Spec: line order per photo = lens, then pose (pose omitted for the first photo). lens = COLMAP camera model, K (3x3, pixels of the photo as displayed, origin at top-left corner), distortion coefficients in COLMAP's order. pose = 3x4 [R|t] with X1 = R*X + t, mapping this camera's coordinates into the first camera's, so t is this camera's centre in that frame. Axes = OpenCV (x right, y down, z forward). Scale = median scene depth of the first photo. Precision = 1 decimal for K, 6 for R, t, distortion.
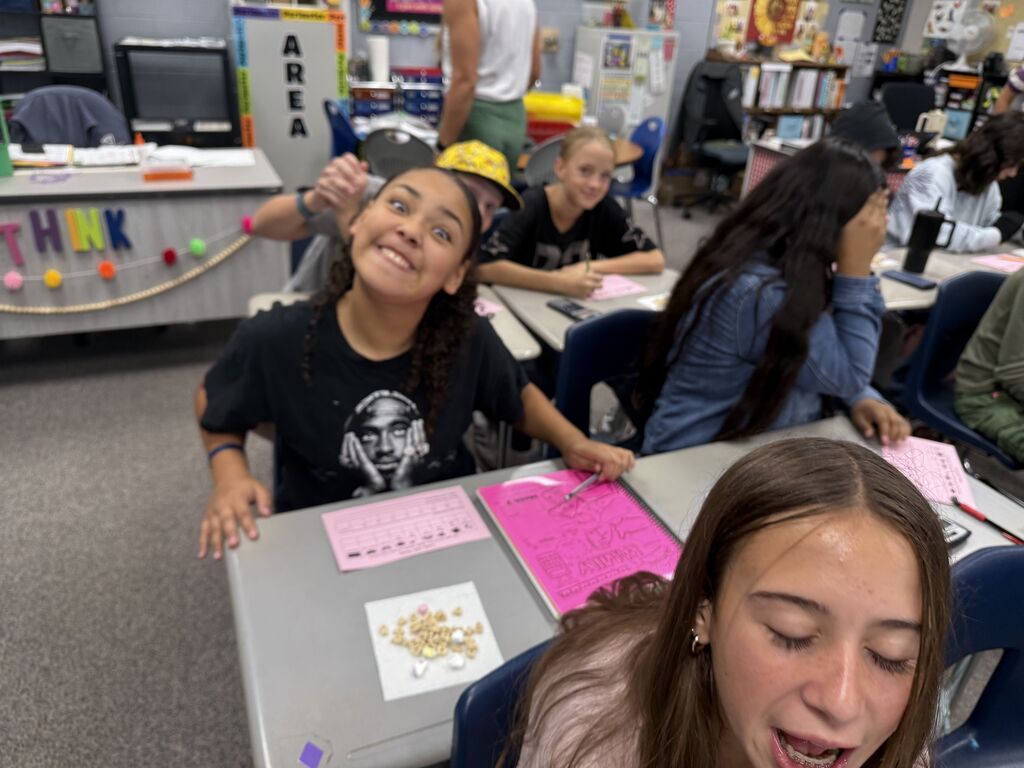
lens RADIAL K [[727.0, 0, 509.9], [0, 727.0, 389.9], [0, 0, 1]] dist [-0.012851, -0.003100]
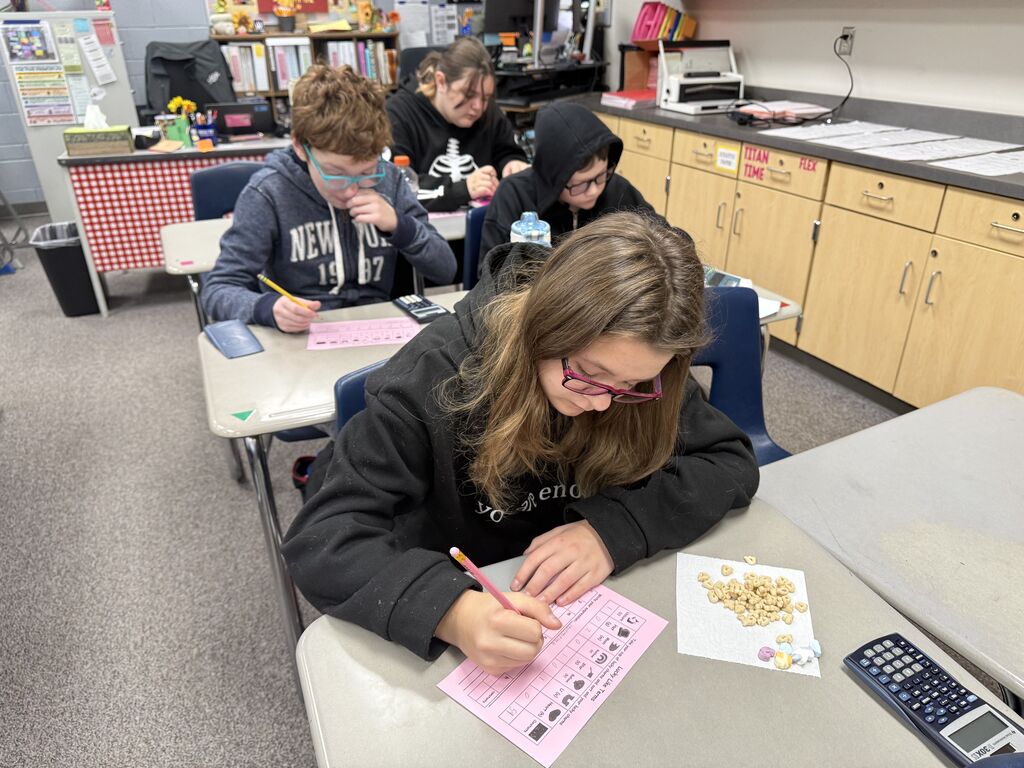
lens RADIAL K [[721.9, 0, 512.0], [0, 721.9, 384.0], [0, 0, 1]] dist [-0.000582, -0.001727]
pose [[0.996735, -0.080635, -0.004205, 0.794463], [0.080611, 0.996730, -0.005643, -0.021183], [0.004647, 0.005286, 0.999975, 0.196960]]
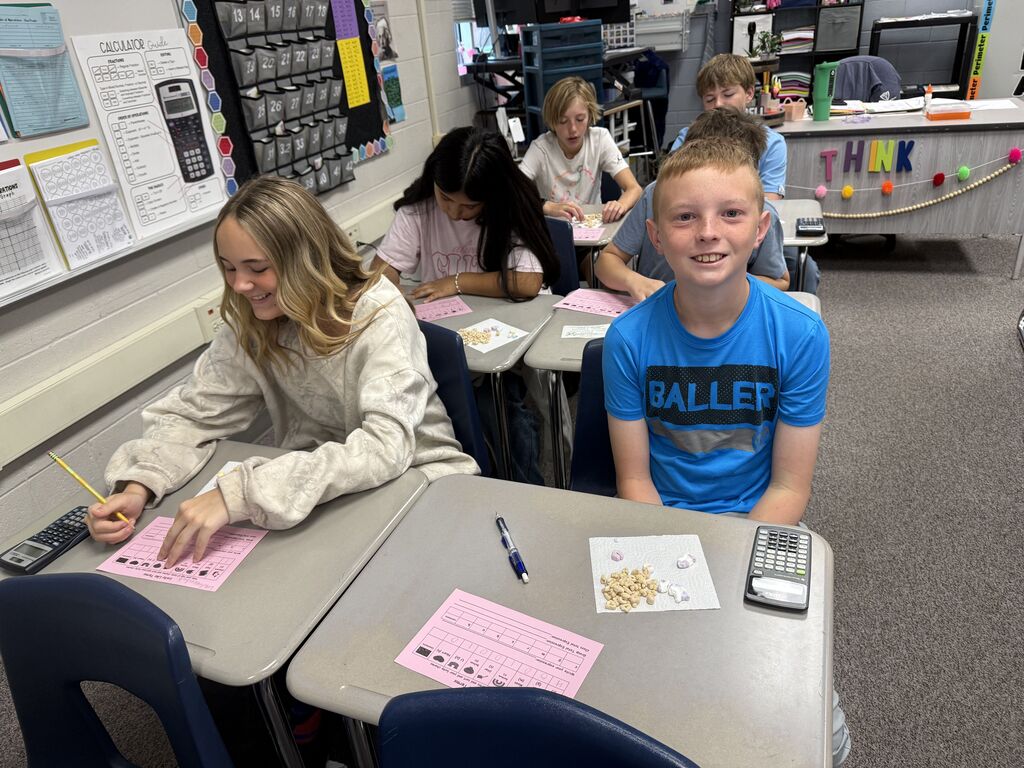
lens RADIAL K [[721.9, 0, 512.0], [0, 721.9, 384.0], [0, 0, 1]] dist [-0.000582, -0.001727]
pose [[0.725424, 0.194921, -0.660126, -0.061855], [-0.191838, 0.978317, 0.078062, 0.126829], [0.661028, 0.070009, 0.747088, -0.250660]]
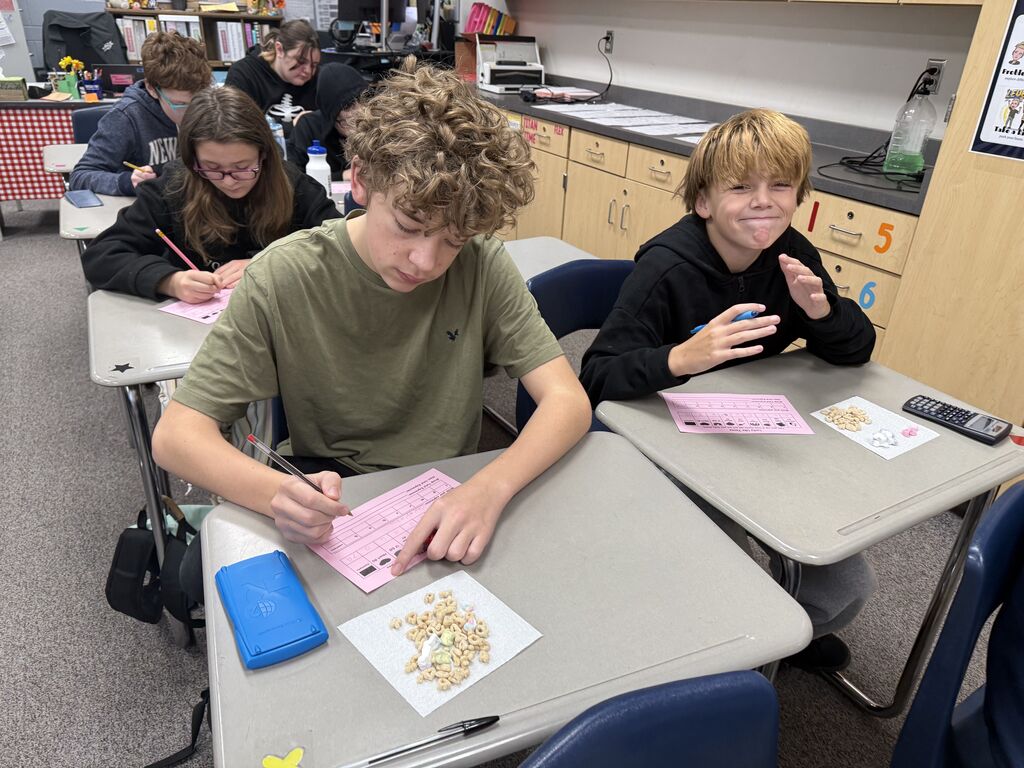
lens RADIAL K [[721.9, 0, 512.0], [0, 721.9, 384.0], [0, 0, 1]] dist [-0.000582, -0.001727]
pose [[0.993202, -0.067293, 0.094980, 0.898642], [0.067370, 0.997725, 0.002395, 0.084266], [-0.094925, 0.004020, 0.995476, 0.012949]]
